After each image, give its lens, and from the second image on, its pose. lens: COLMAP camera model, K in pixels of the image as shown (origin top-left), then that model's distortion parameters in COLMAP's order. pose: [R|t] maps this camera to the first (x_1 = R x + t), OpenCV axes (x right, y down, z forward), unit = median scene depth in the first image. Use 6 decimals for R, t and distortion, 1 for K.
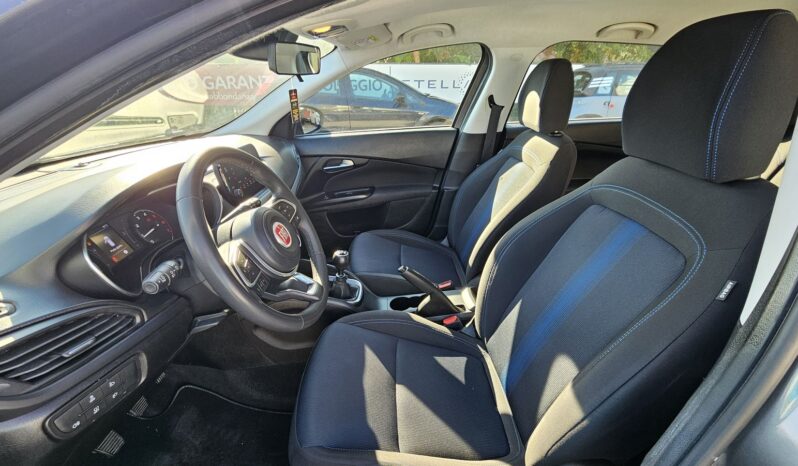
lens RADIAL K [[339.3, 0, 393.5], [0, 339.3, 234.4], [0, 0, 1]] dist [-0.000340, 0.000174]
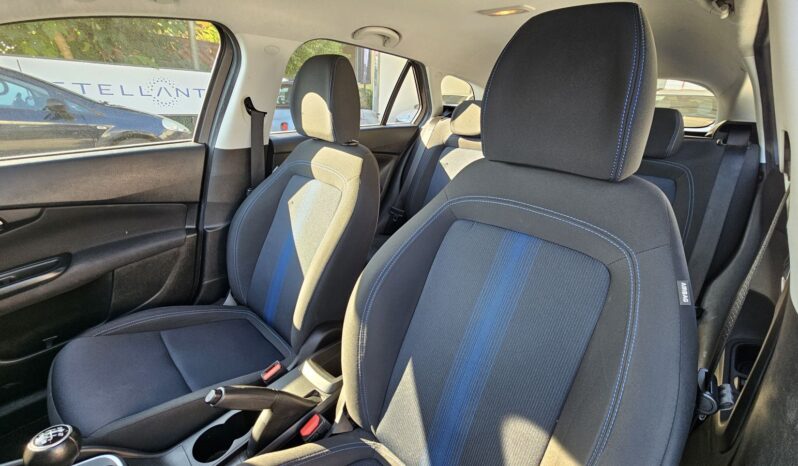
lens RADIAL K [[339.3, 0, 398.7], [0, 339.3, 234.4], [0, 0, 1]] dist [-0.000340, 0.000174]
pose [[0.702524, -0.234894, 0.671778, -0.046324], [0.257090, 0.963977, 0.068208, -0.072826], [-0.663600, 0.124790, 0.737606, 0.229406]]
